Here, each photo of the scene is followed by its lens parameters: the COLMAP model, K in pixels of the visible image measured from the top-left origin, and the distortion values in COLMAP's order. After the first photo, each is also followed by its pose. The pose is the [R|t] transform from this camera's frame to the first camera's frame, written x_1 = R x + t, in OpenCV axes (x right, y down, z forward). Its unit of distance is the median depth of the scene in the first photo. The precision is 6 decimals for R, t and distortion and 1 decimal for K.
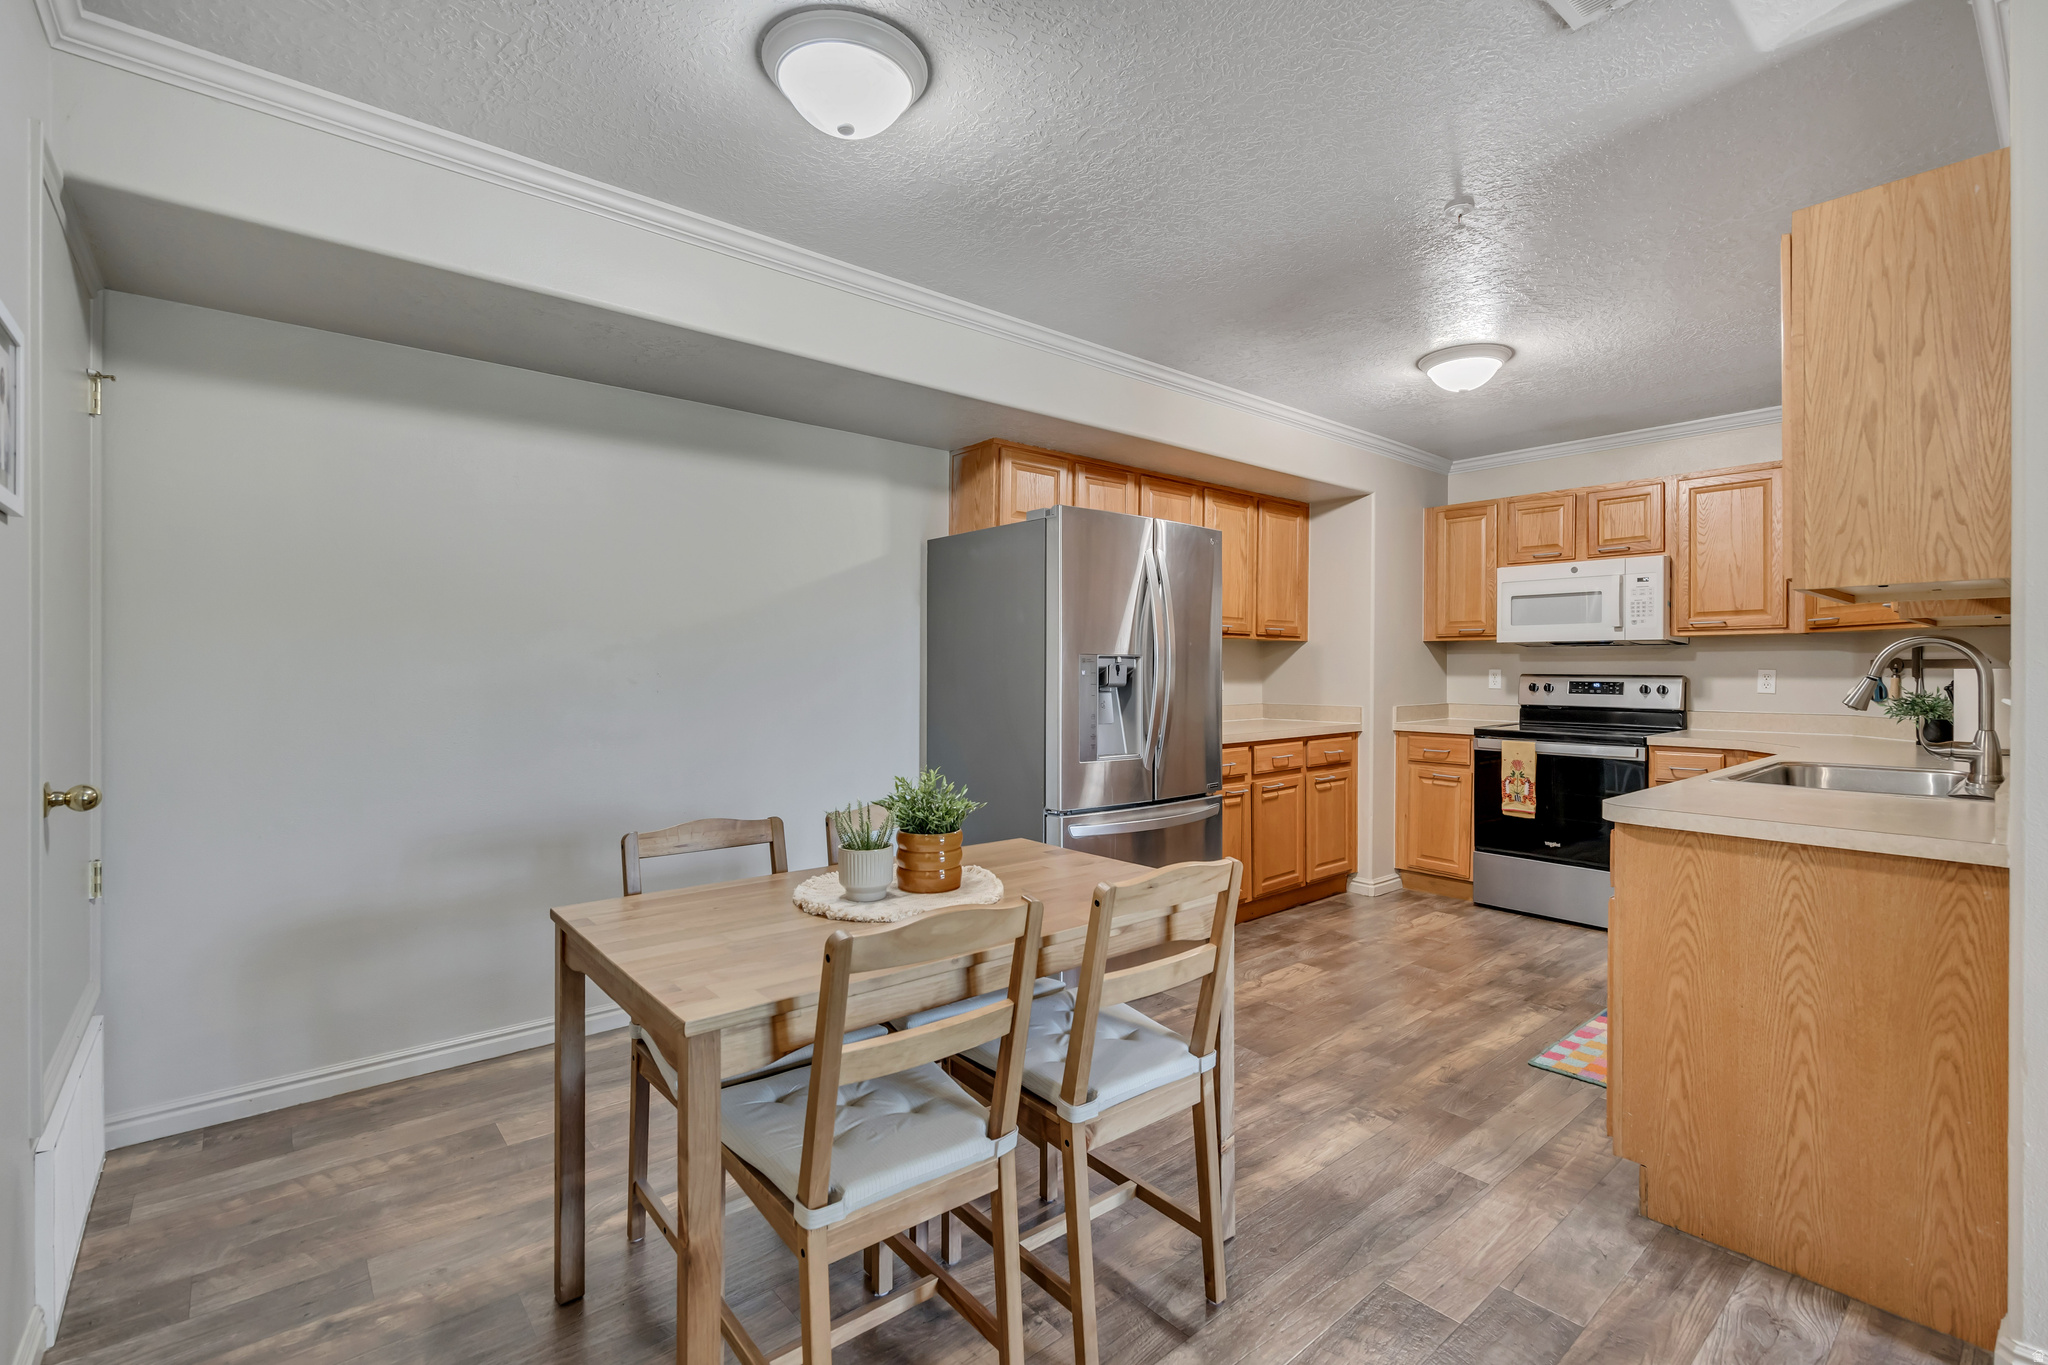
lens RADIAL K [[924.6, 0, 1019.6], [0, 924.6, 674.1], [0, 0, 1]] dist [-0.000120, -0.000414]
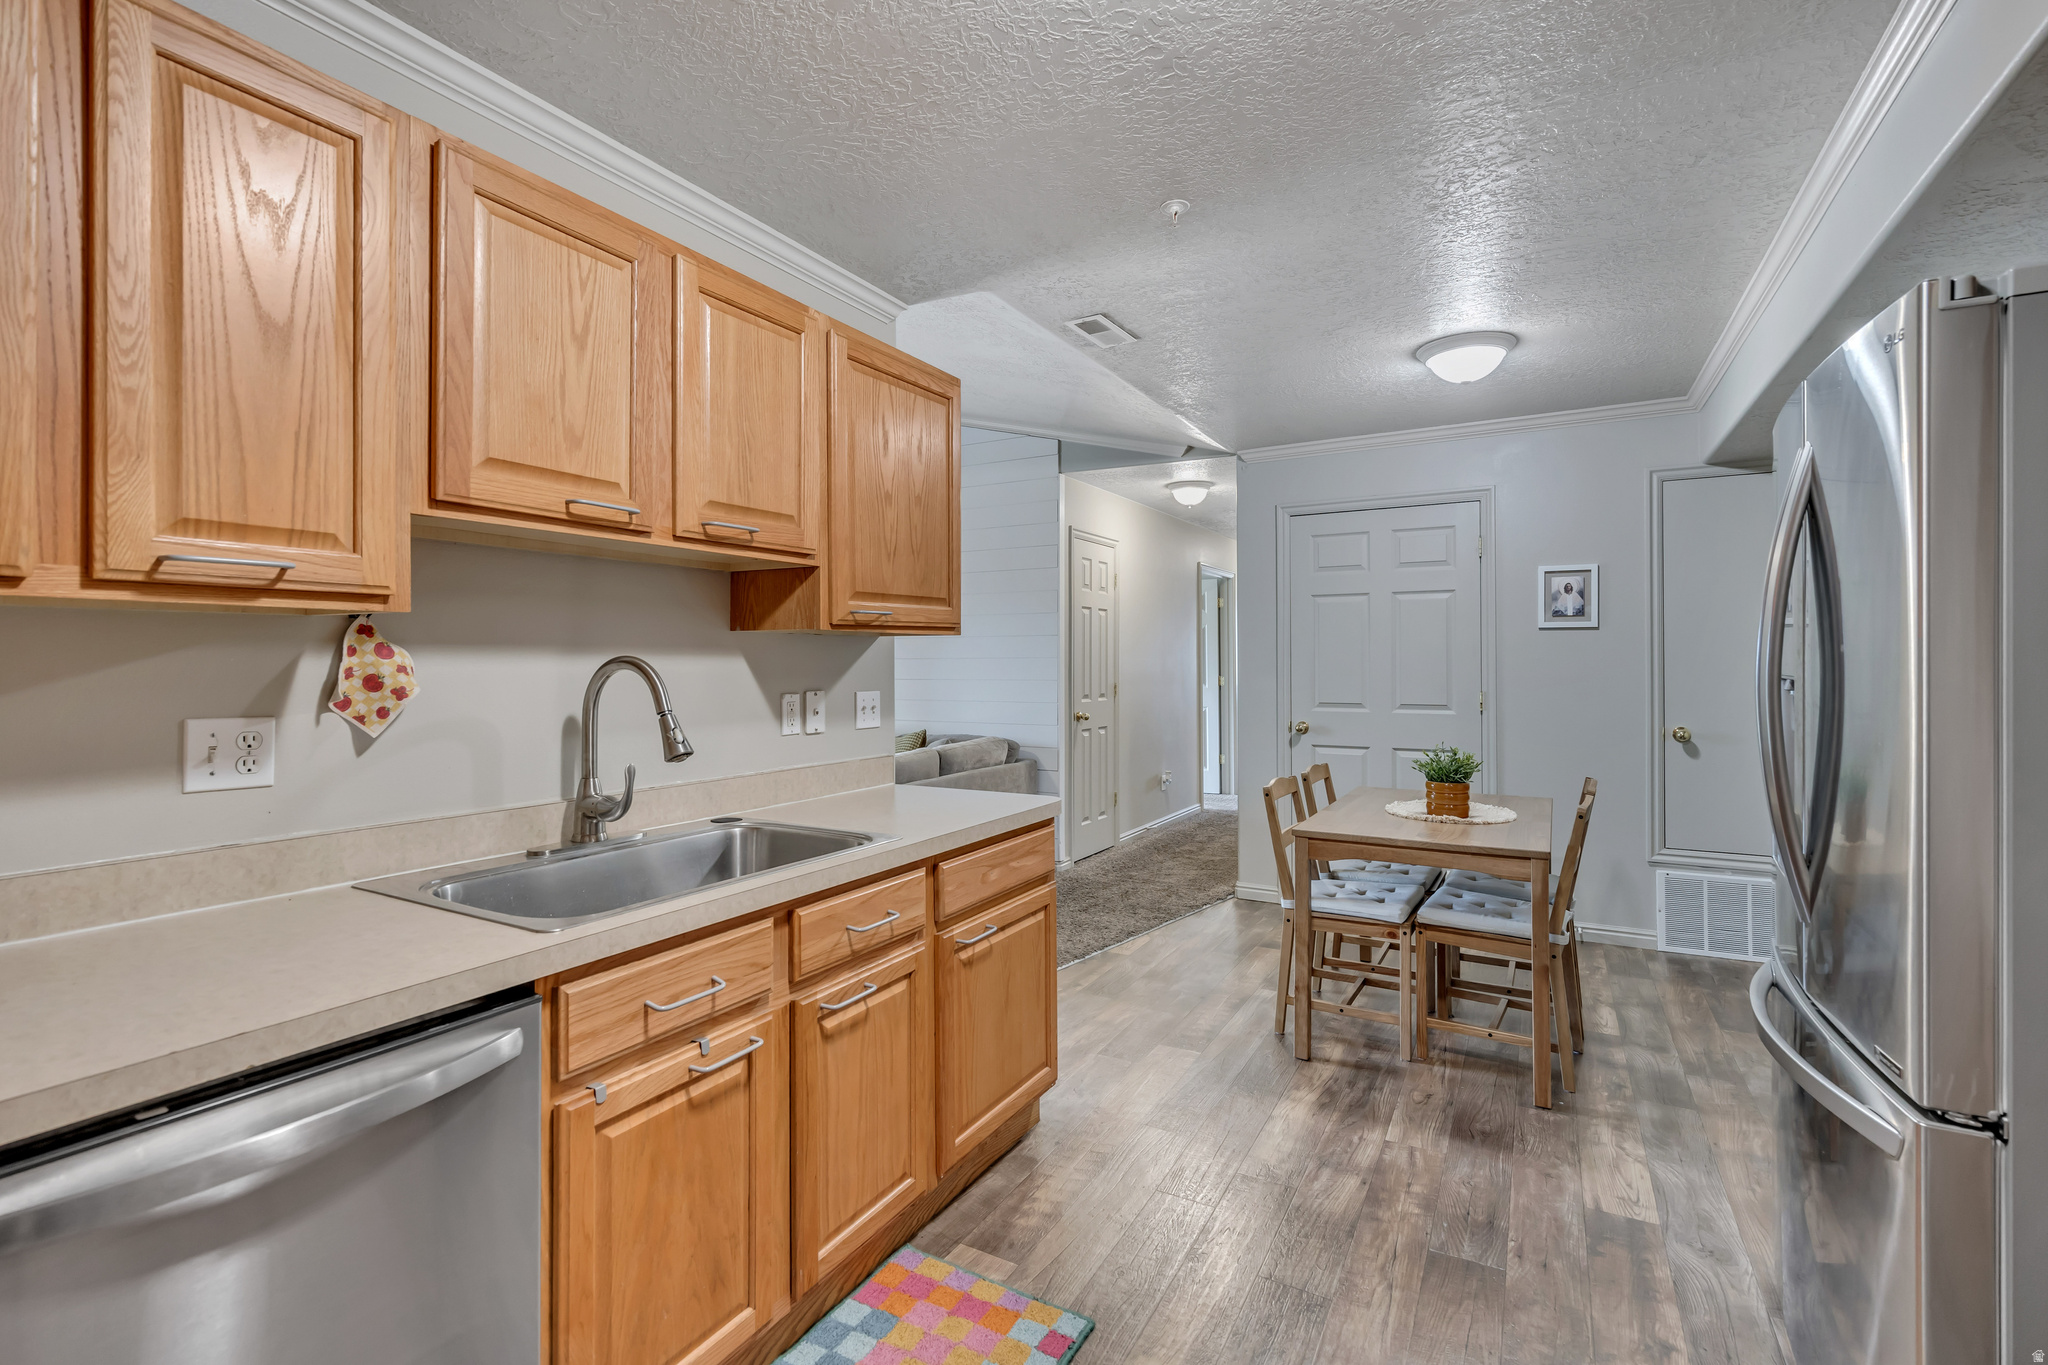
lens RADIAL K [[914.7, 0, 1029.5], [0, 914.7, 665.3], [0, 0, 1]] dist [0.000704, -0.000039]
pose [[-0.935039, 0.006091, -0.354494, 0.887996], [0.002746, 0.999947, 0.009940, -0.031141], [0.354535, 0.008321, -0.935006, 1.440078]]
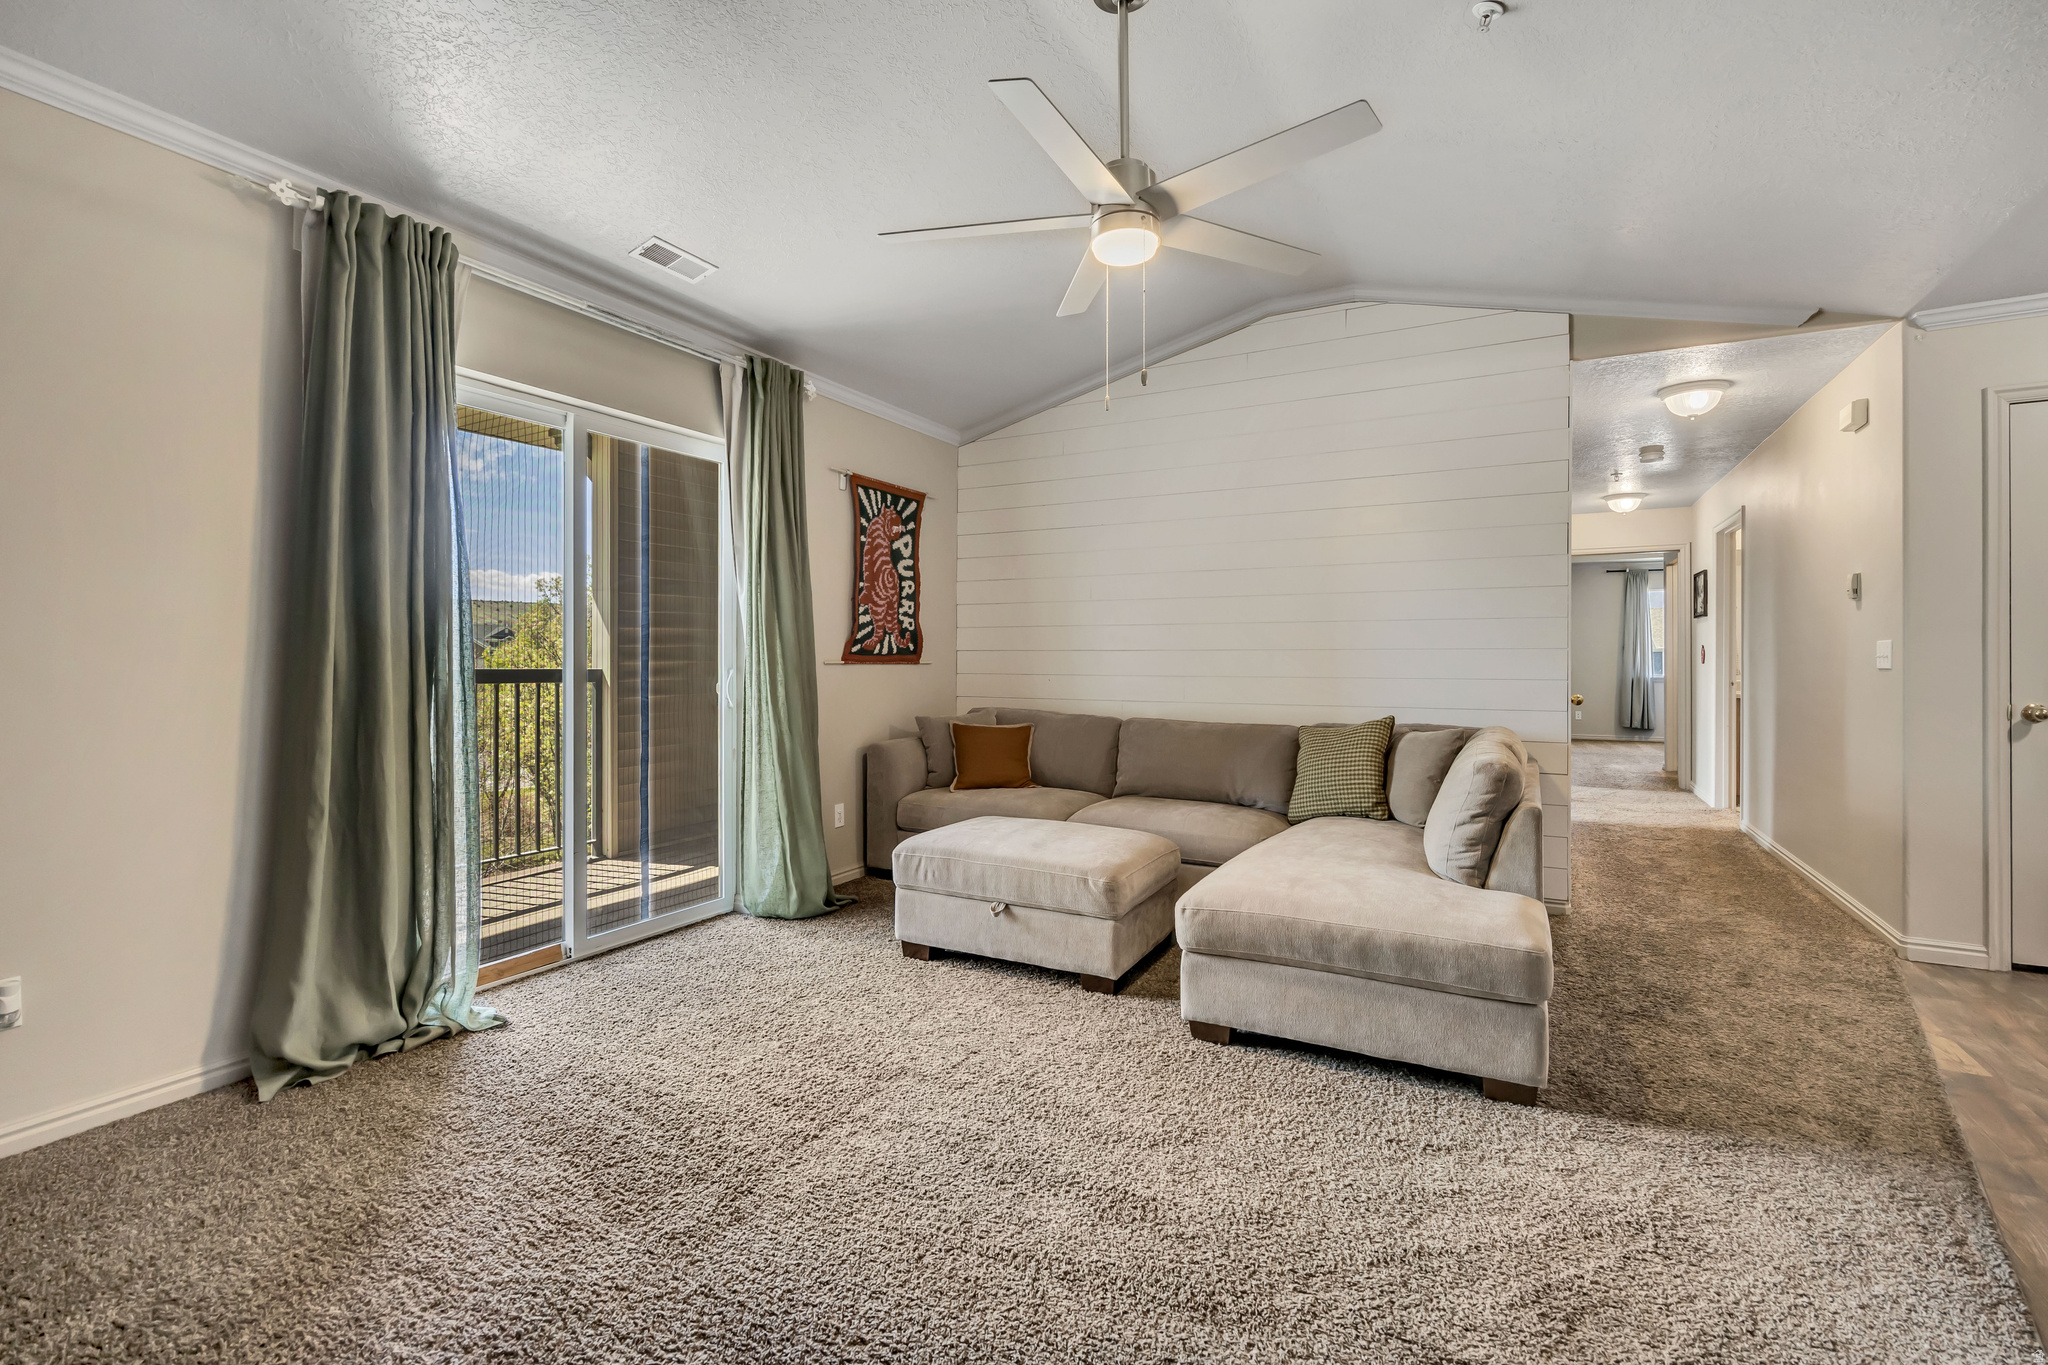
lens RADIAL K [[924.6, 0, 1019.0], [0, 924.6, 664.4], [0, 0, 1]] dist [-0.000120, -0.000414]
pose [[-0.929067, 0.006105, -0.369862, 1.127763], [0.000323, 0.999877, 0.015695, -0.008045], [0.369912, 0.014462, -0.928954, 1.093609]]
